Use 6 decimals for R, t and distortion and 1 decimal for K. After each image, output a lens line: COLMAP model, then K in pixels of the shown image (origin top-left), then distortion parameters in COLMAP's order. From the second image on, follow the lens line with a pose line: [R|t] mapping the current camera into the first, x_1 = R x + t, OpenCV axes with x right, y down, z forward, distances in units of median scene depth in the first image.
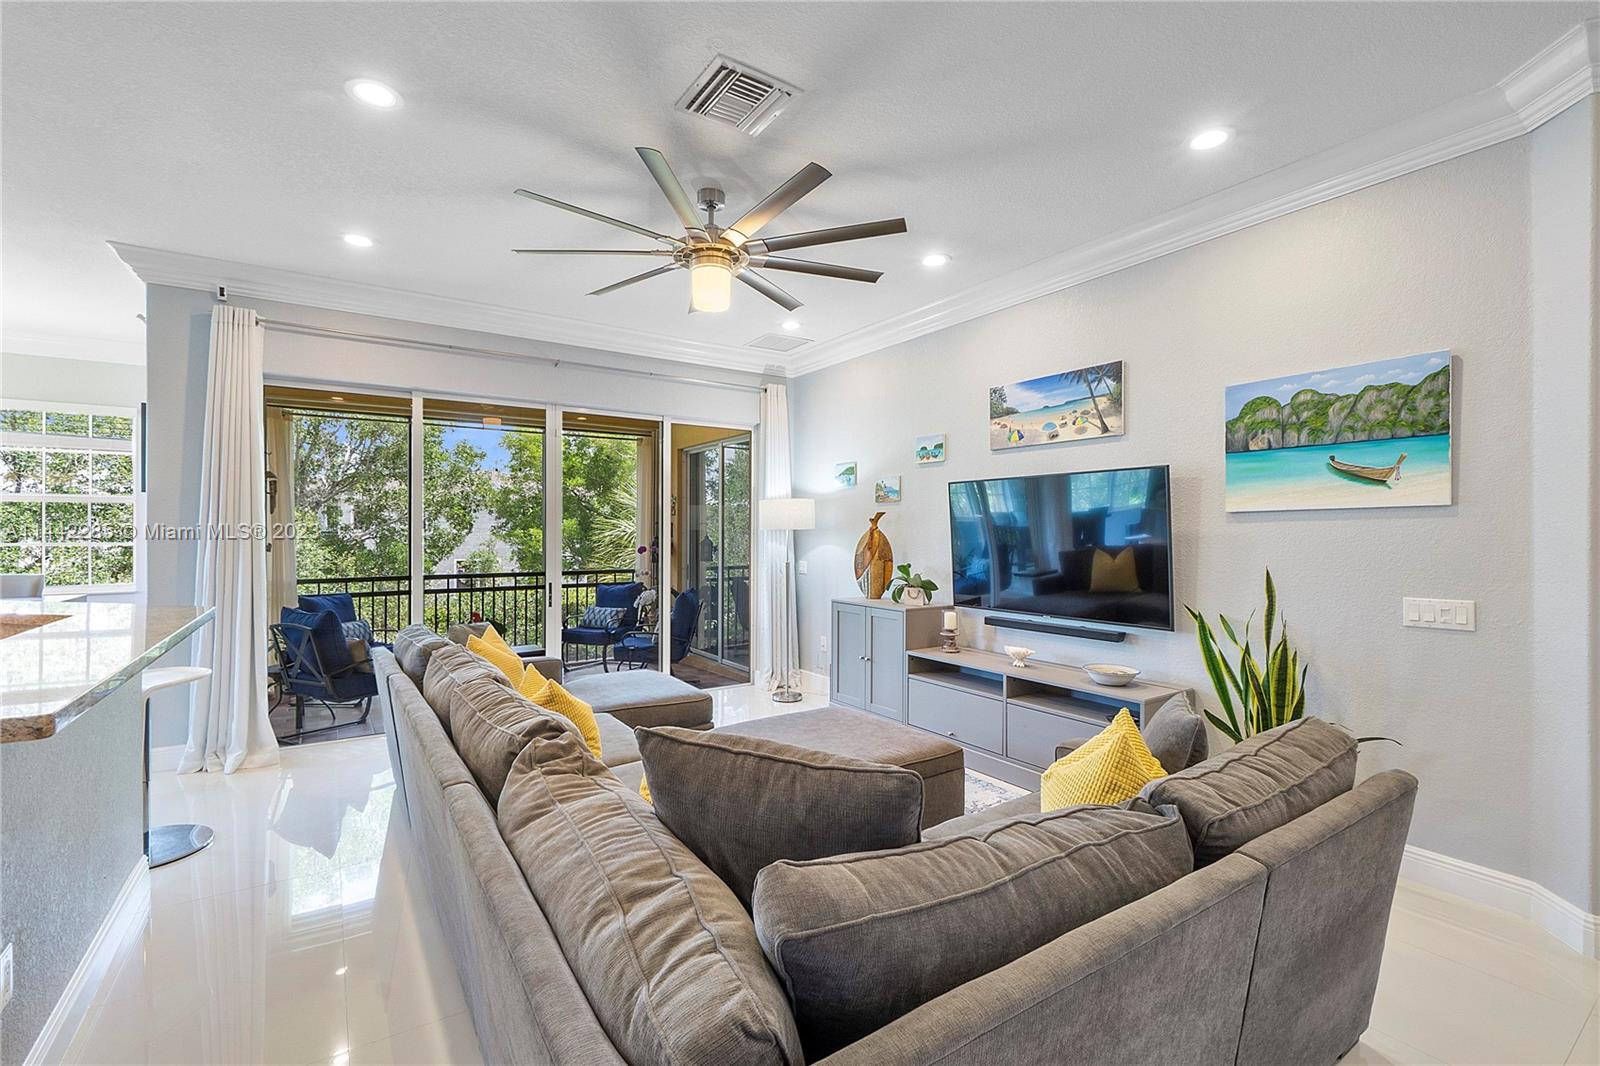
lens RADIAL K [[697.1, 0, 784.9], [0, 697.1, 534.4], [0, 0, 1]] dist [-0.005489, 0.001615]
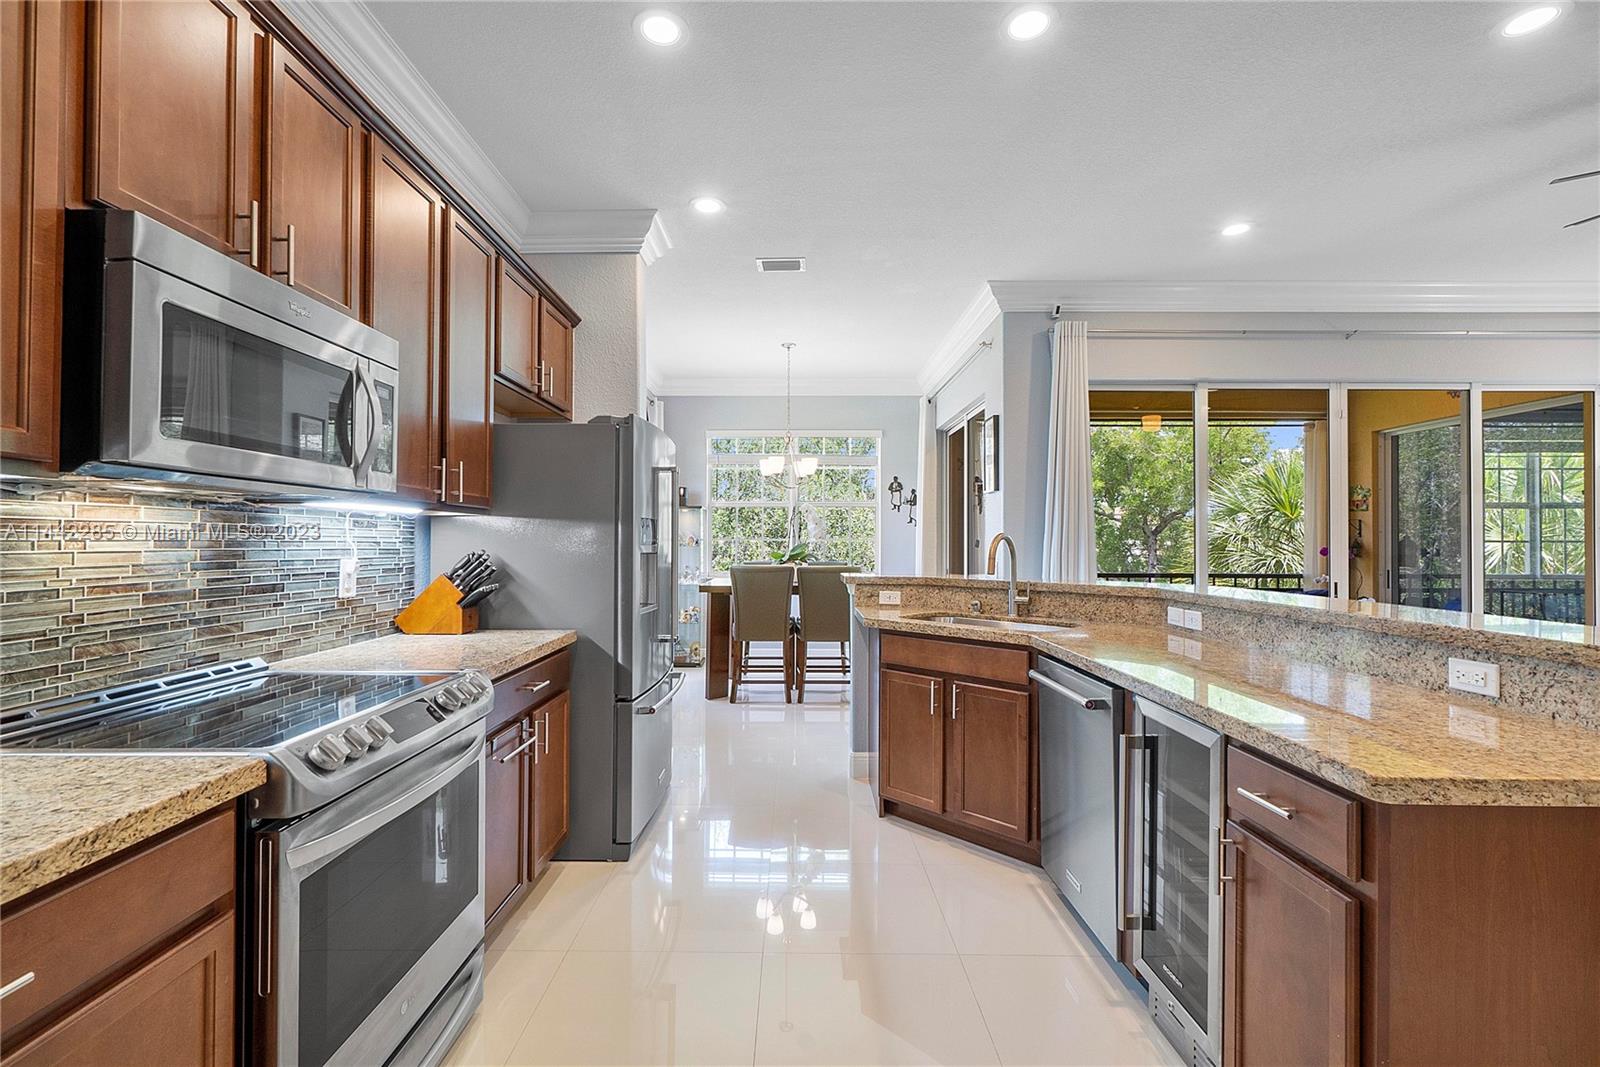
lens RADIAL K [[697.1, 0, 784.9], [0, 697.1, 534.1], [0, 0, 1]] dist [-0.005489, 0.001615]
pose [[0.824969, -0.003786, -0.565165, -0.541572], [-0.004730, 0.999896, -0.013602, 0.028930], [0.565158, 0.013895, 0.824866, -0.170208]]
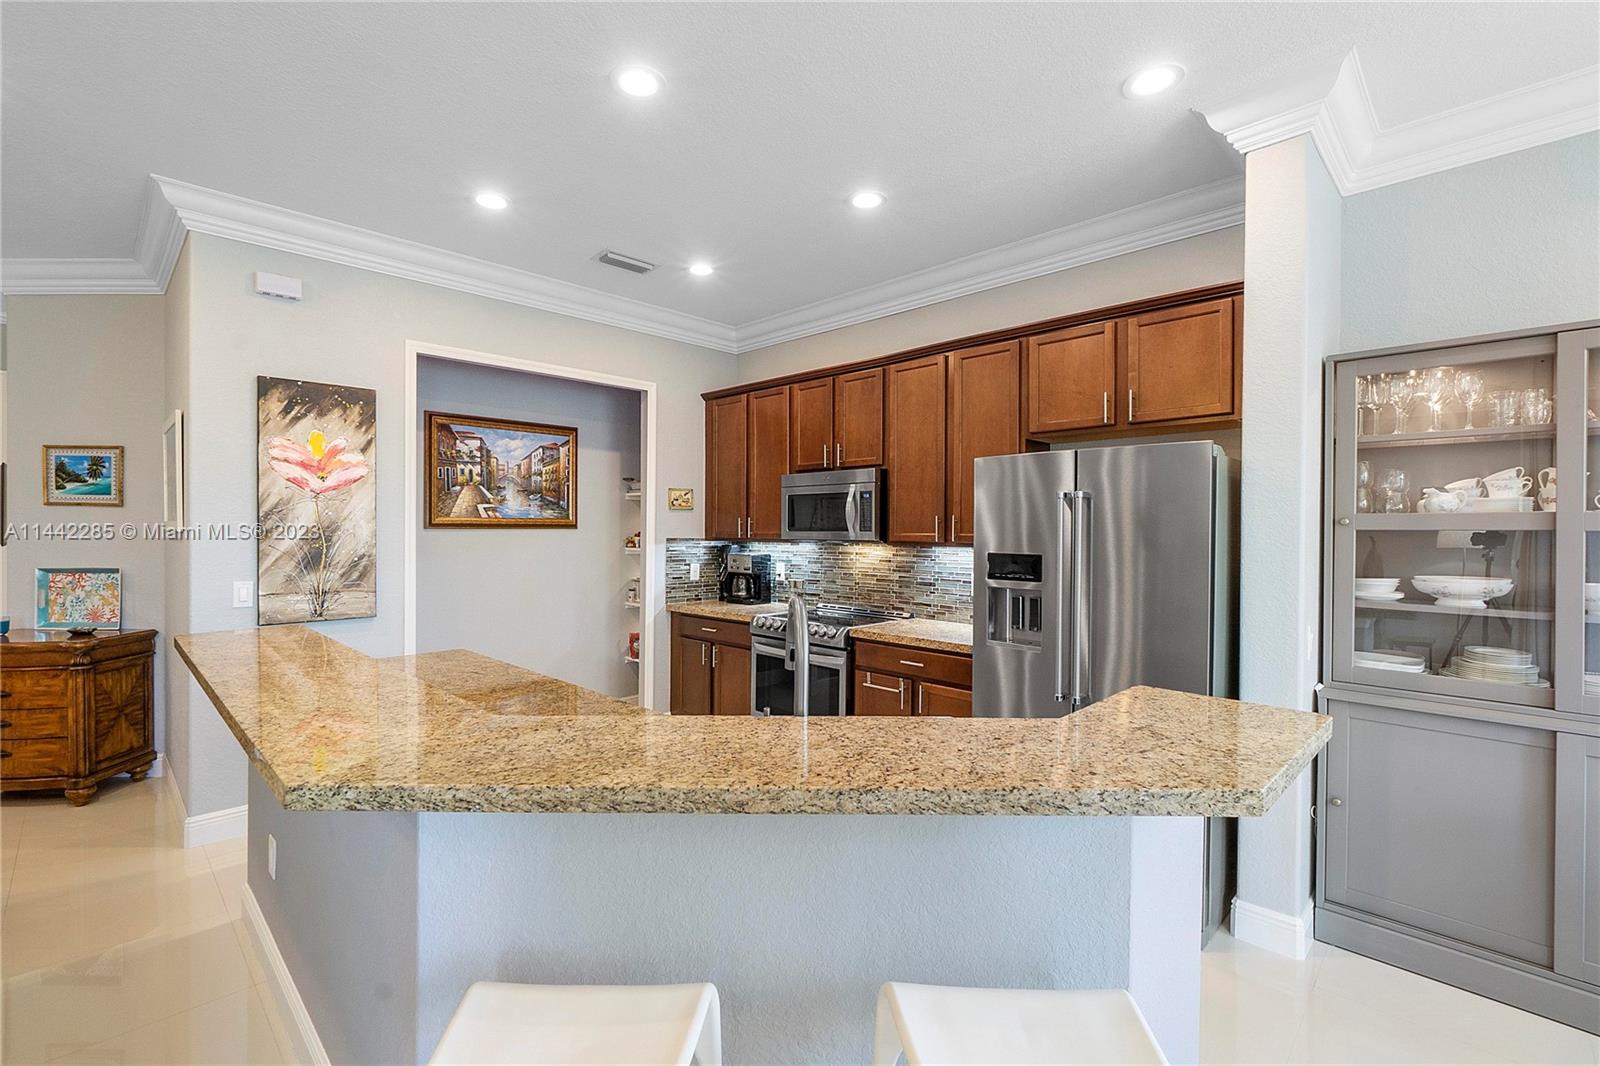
lens RADIAL K [[697.1, 0, 790.4], [0, 697.1, 533.4], [0, 0, 1]] dist [-0.005489, 0.001615]
pose [[-0.978007, -0.002403, -0.208560, -0.698571], [-0.004723, 0.999932, 0.010624, -0.022506], [0.208520, 0.011375, -0.977952, 0.981856]]
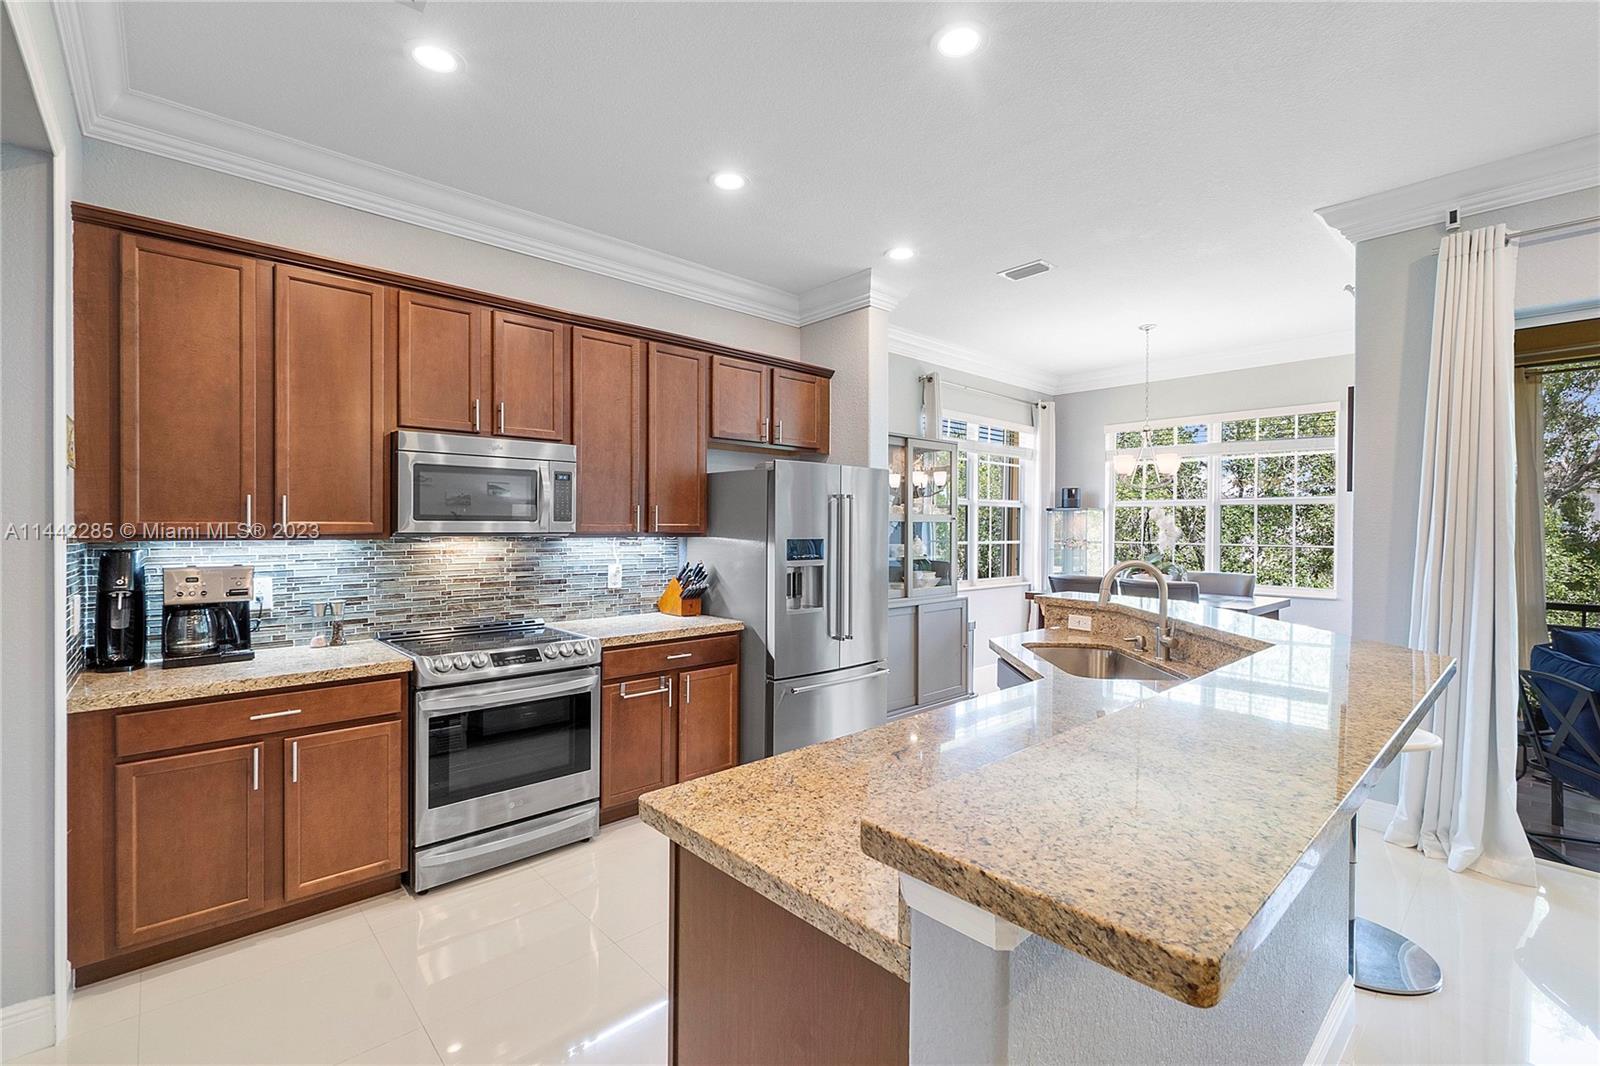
lens RADIAL K [[697.1, 0, 785.8], [0, 697.1, 532.5], [0, 0, 1]] dist [-0.005489, 0.001615]
pose [[0.152476, 0.010094, -0.988256, -0.179853], [-0.008431, 0.999925, 0.008913, -0.011979], [0.988271, 0.006973, 0.152550, 0.180558]]
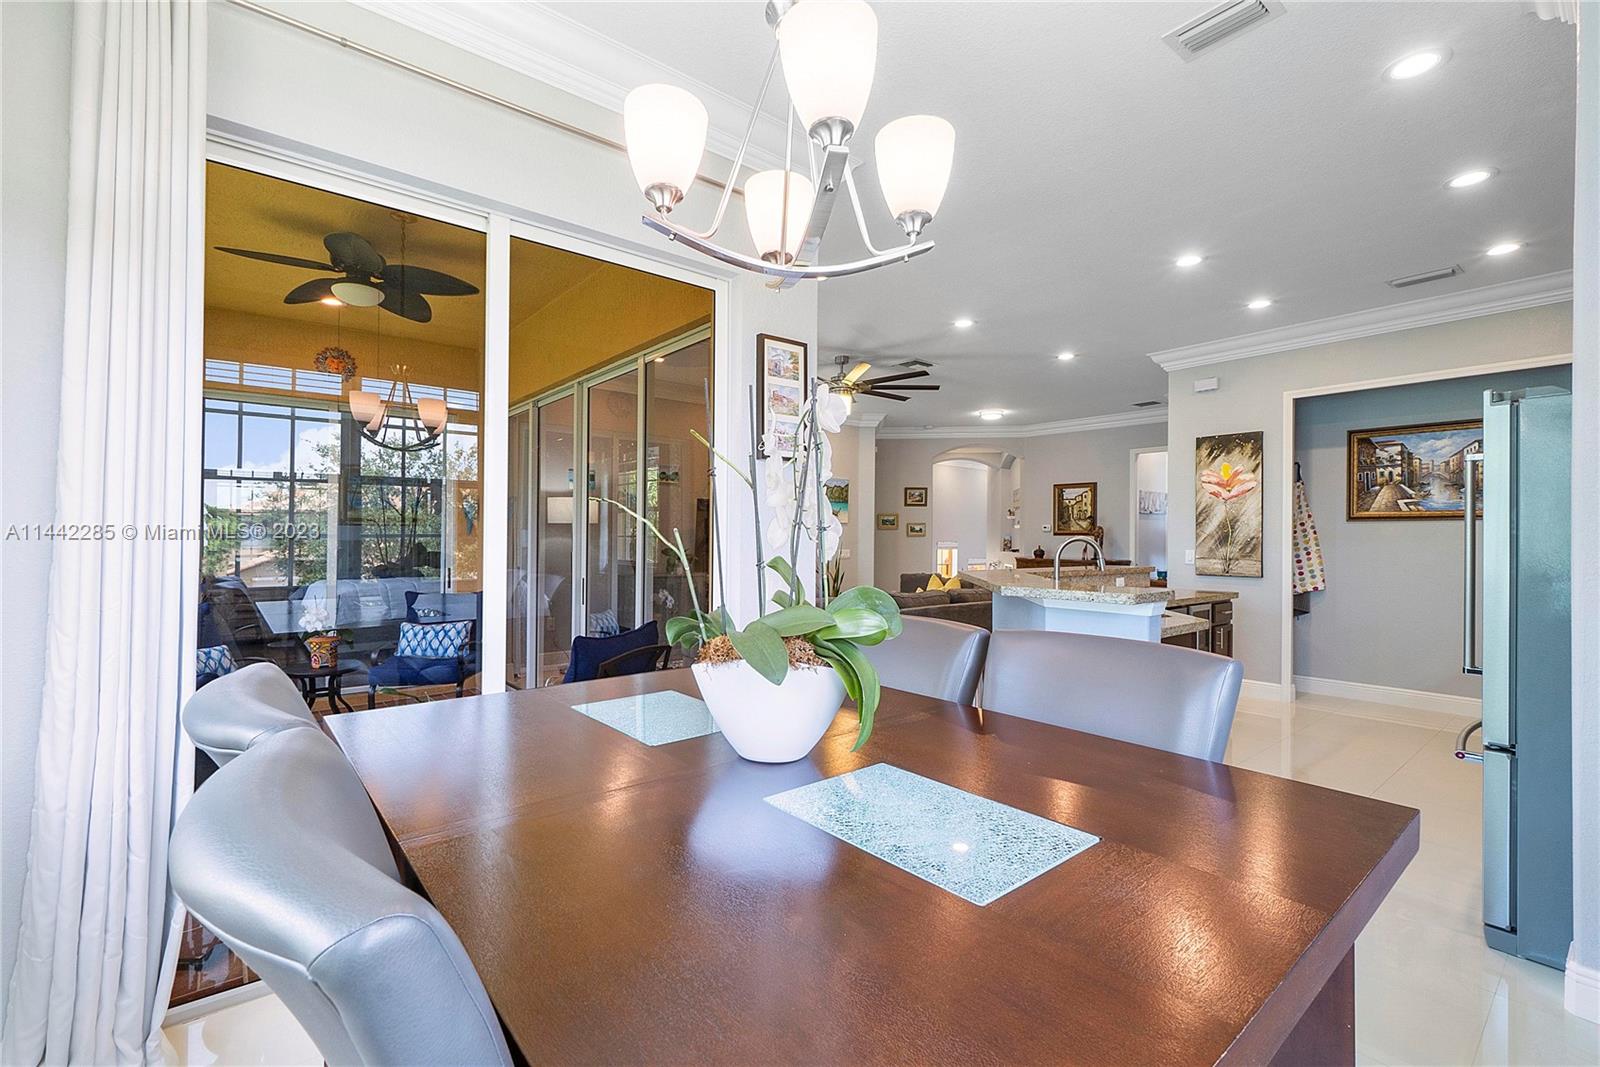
lens RADIAL K [[697.1, 0, 787.2], [0, 697.1, 533.8], [0, 0, 1]] dist [-0.005489, 0.001615]
pose [[-0.102246, 0.003389, 0.994753, -1.639128], [-0.003198, 0.999988, -0.003735, 0.018092], [-0.994754, -0.003563, -0.102234, 1.075827]]
